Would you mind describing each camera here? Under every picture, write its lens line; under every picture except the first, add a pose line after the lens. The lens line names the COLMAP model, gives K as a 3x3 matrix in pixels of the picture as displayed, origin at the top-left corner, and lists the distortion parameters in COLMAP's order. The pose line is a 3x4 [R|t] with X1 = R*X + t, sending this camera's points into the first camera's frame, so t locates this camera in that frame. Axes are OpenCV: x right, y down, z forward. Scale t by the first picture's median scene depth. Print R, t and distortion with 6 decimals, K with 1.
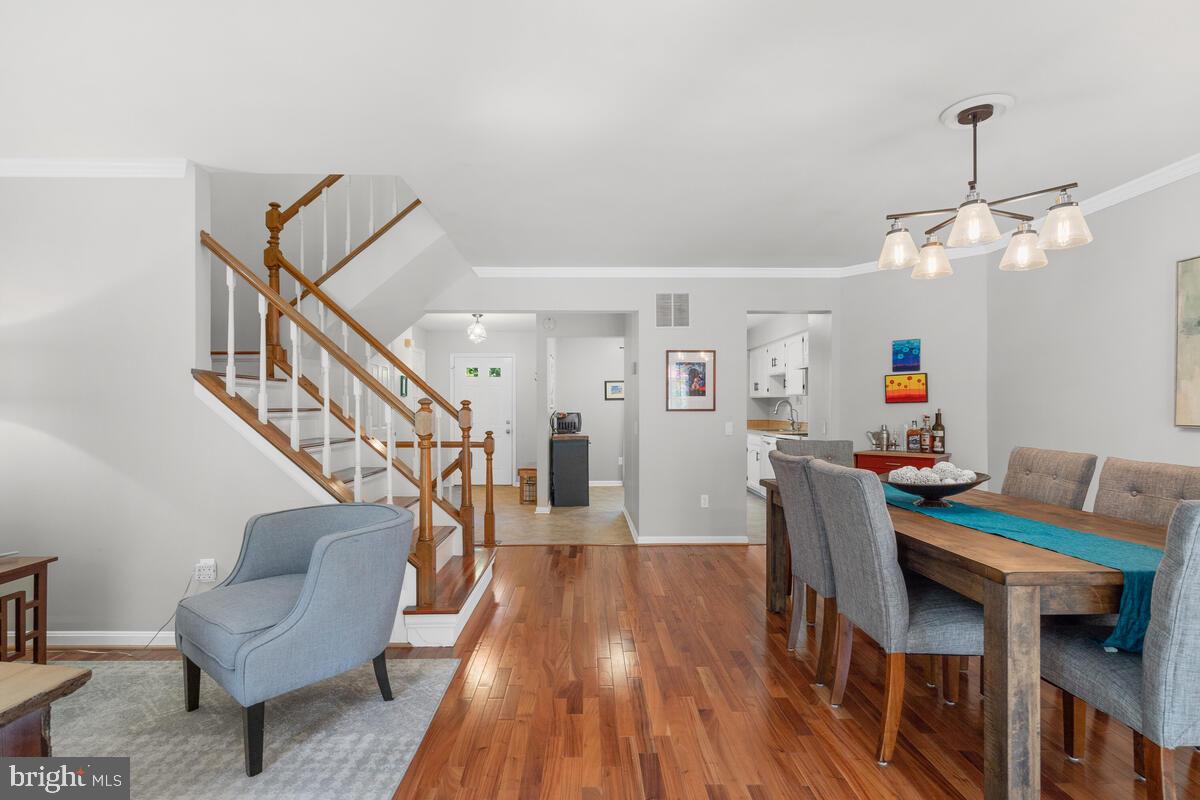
lens RADIAL K [[575.0, 0, 598.0], [0, 575.0, 411.0], [0, 0, 1]] dist [0.001200, 0.001707]
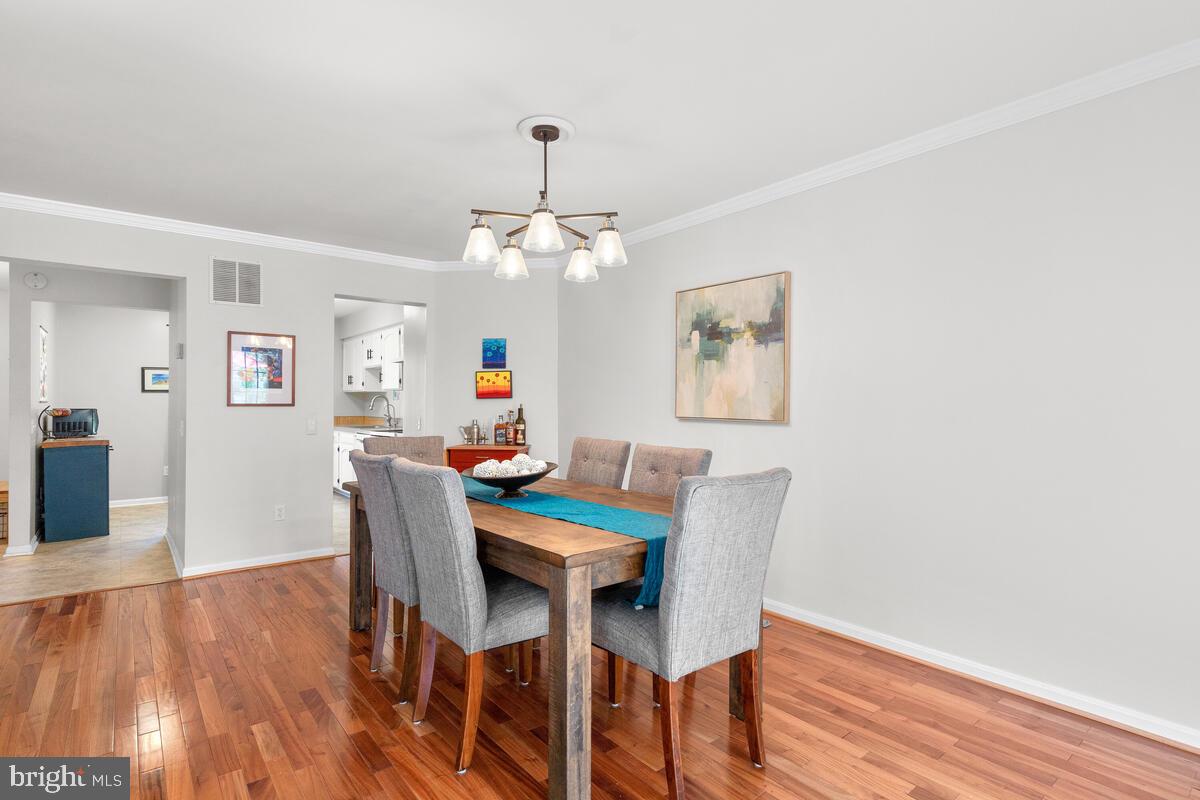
lens RADIAL K [[585.4, 0, 598.6], [0, 585.4, 403.1], [0, 0, 1]] dist [-0.000257, 0.000940]
pose [[0.790955, 0.003980, 0.611861, 0.054377], [0.000071, 0.999978, -0.006597, 0.002556], [-0.611874, 0.005261, 0.790938, 0.061504]]
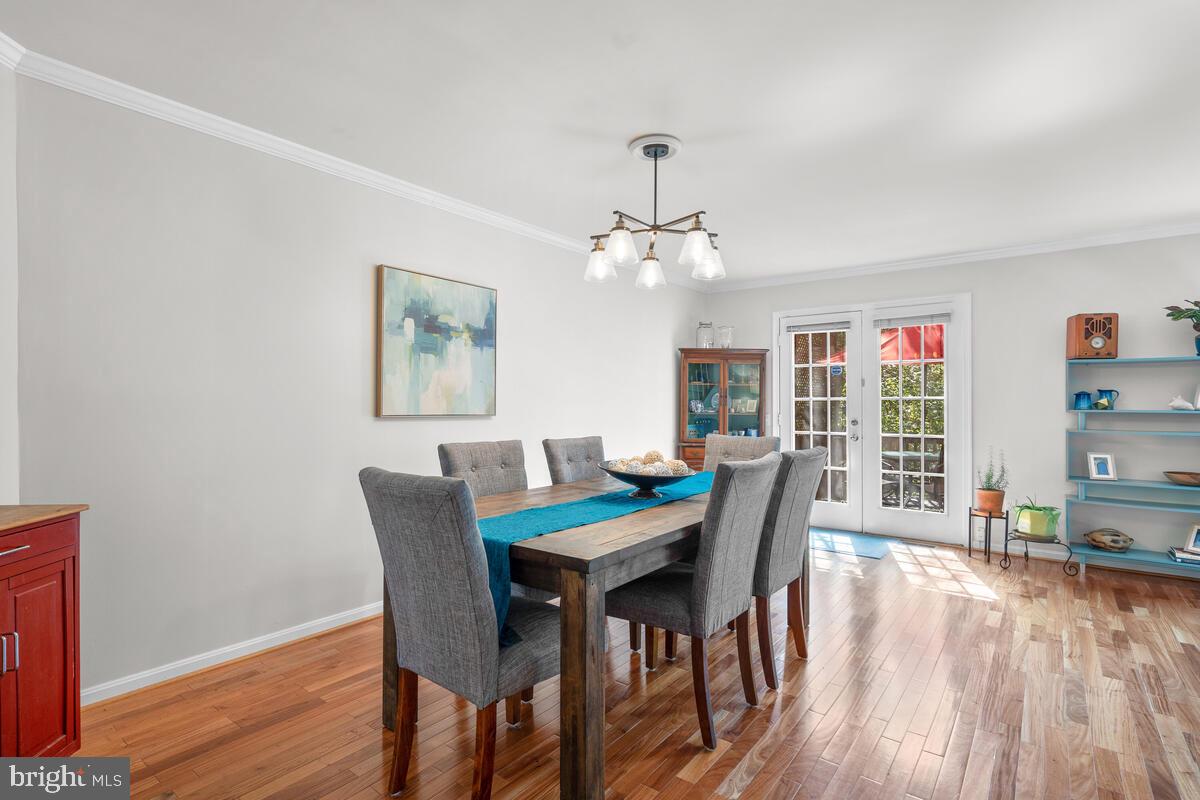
lens RADIAL K [[585.4, 0, 598.6], [0, 585.4, 403.1], [0, 0, 1]] dist [-0.000257, 0.000940]
pose [[-0.780122, -0.003707, 0.625616, 0.006038], [0.000679, 0.999977, 0.006771, -0.006774], [-0.625627, 0.005707, -0.780101, 1.617155]]
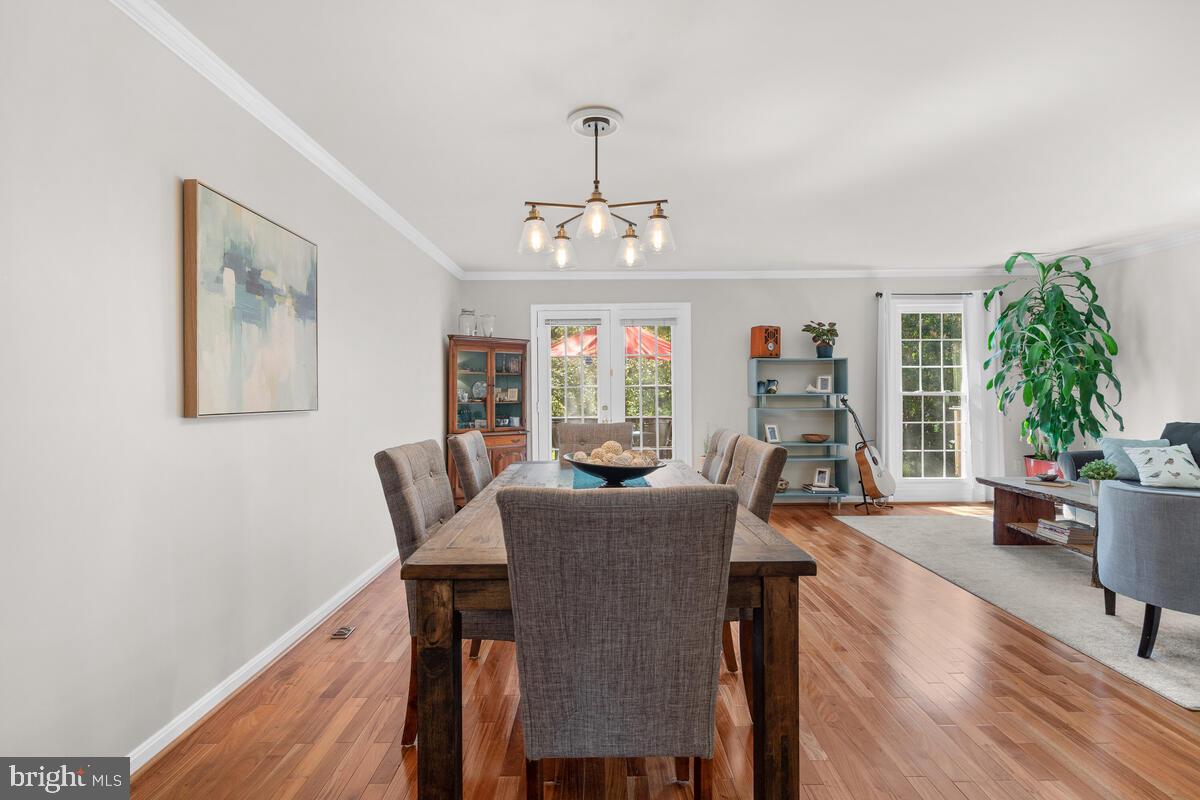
lens RADIAL K [[552.5, 0, 597.1], [0, 552.5, 395.3], [0, 0, 1]] dist [0.000365, 0.000354]
pose [[-0.999682, 0.005683, 0.024586, 0.512170], [0.006052, 0.999870, 0.014954, -0.006714], [-0.024497, 0.015098, -0.999586, 1.672258]]
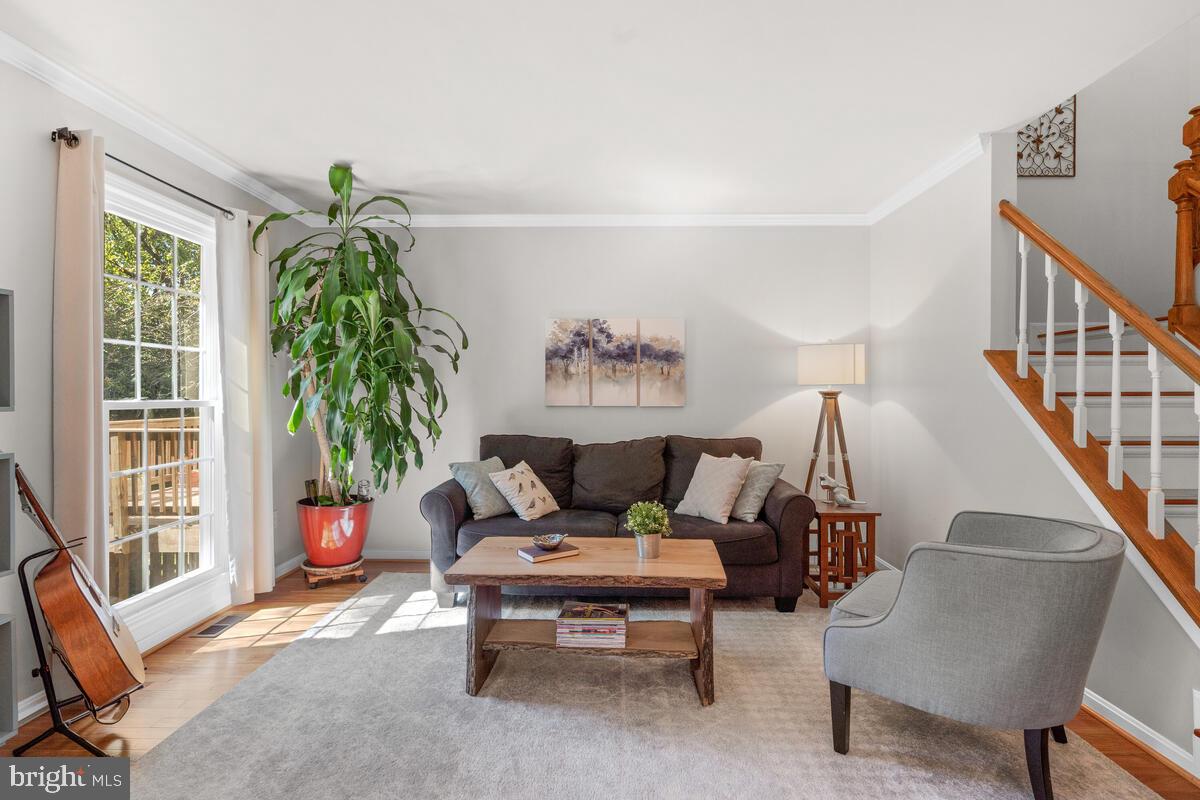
lens RADIAL K [[588.4, 0, 597.7], [0, 588.4, 394.4], [0, 0, 1]] dist [0.000864, 0.000843]
pose [[-0.034001, 0.003772, -0.999415, 0.320351], [-0.005677, 0.999976, 0.003967, 0.000118], [0.999406, 0.005808, -0.033979, 0.430622]]
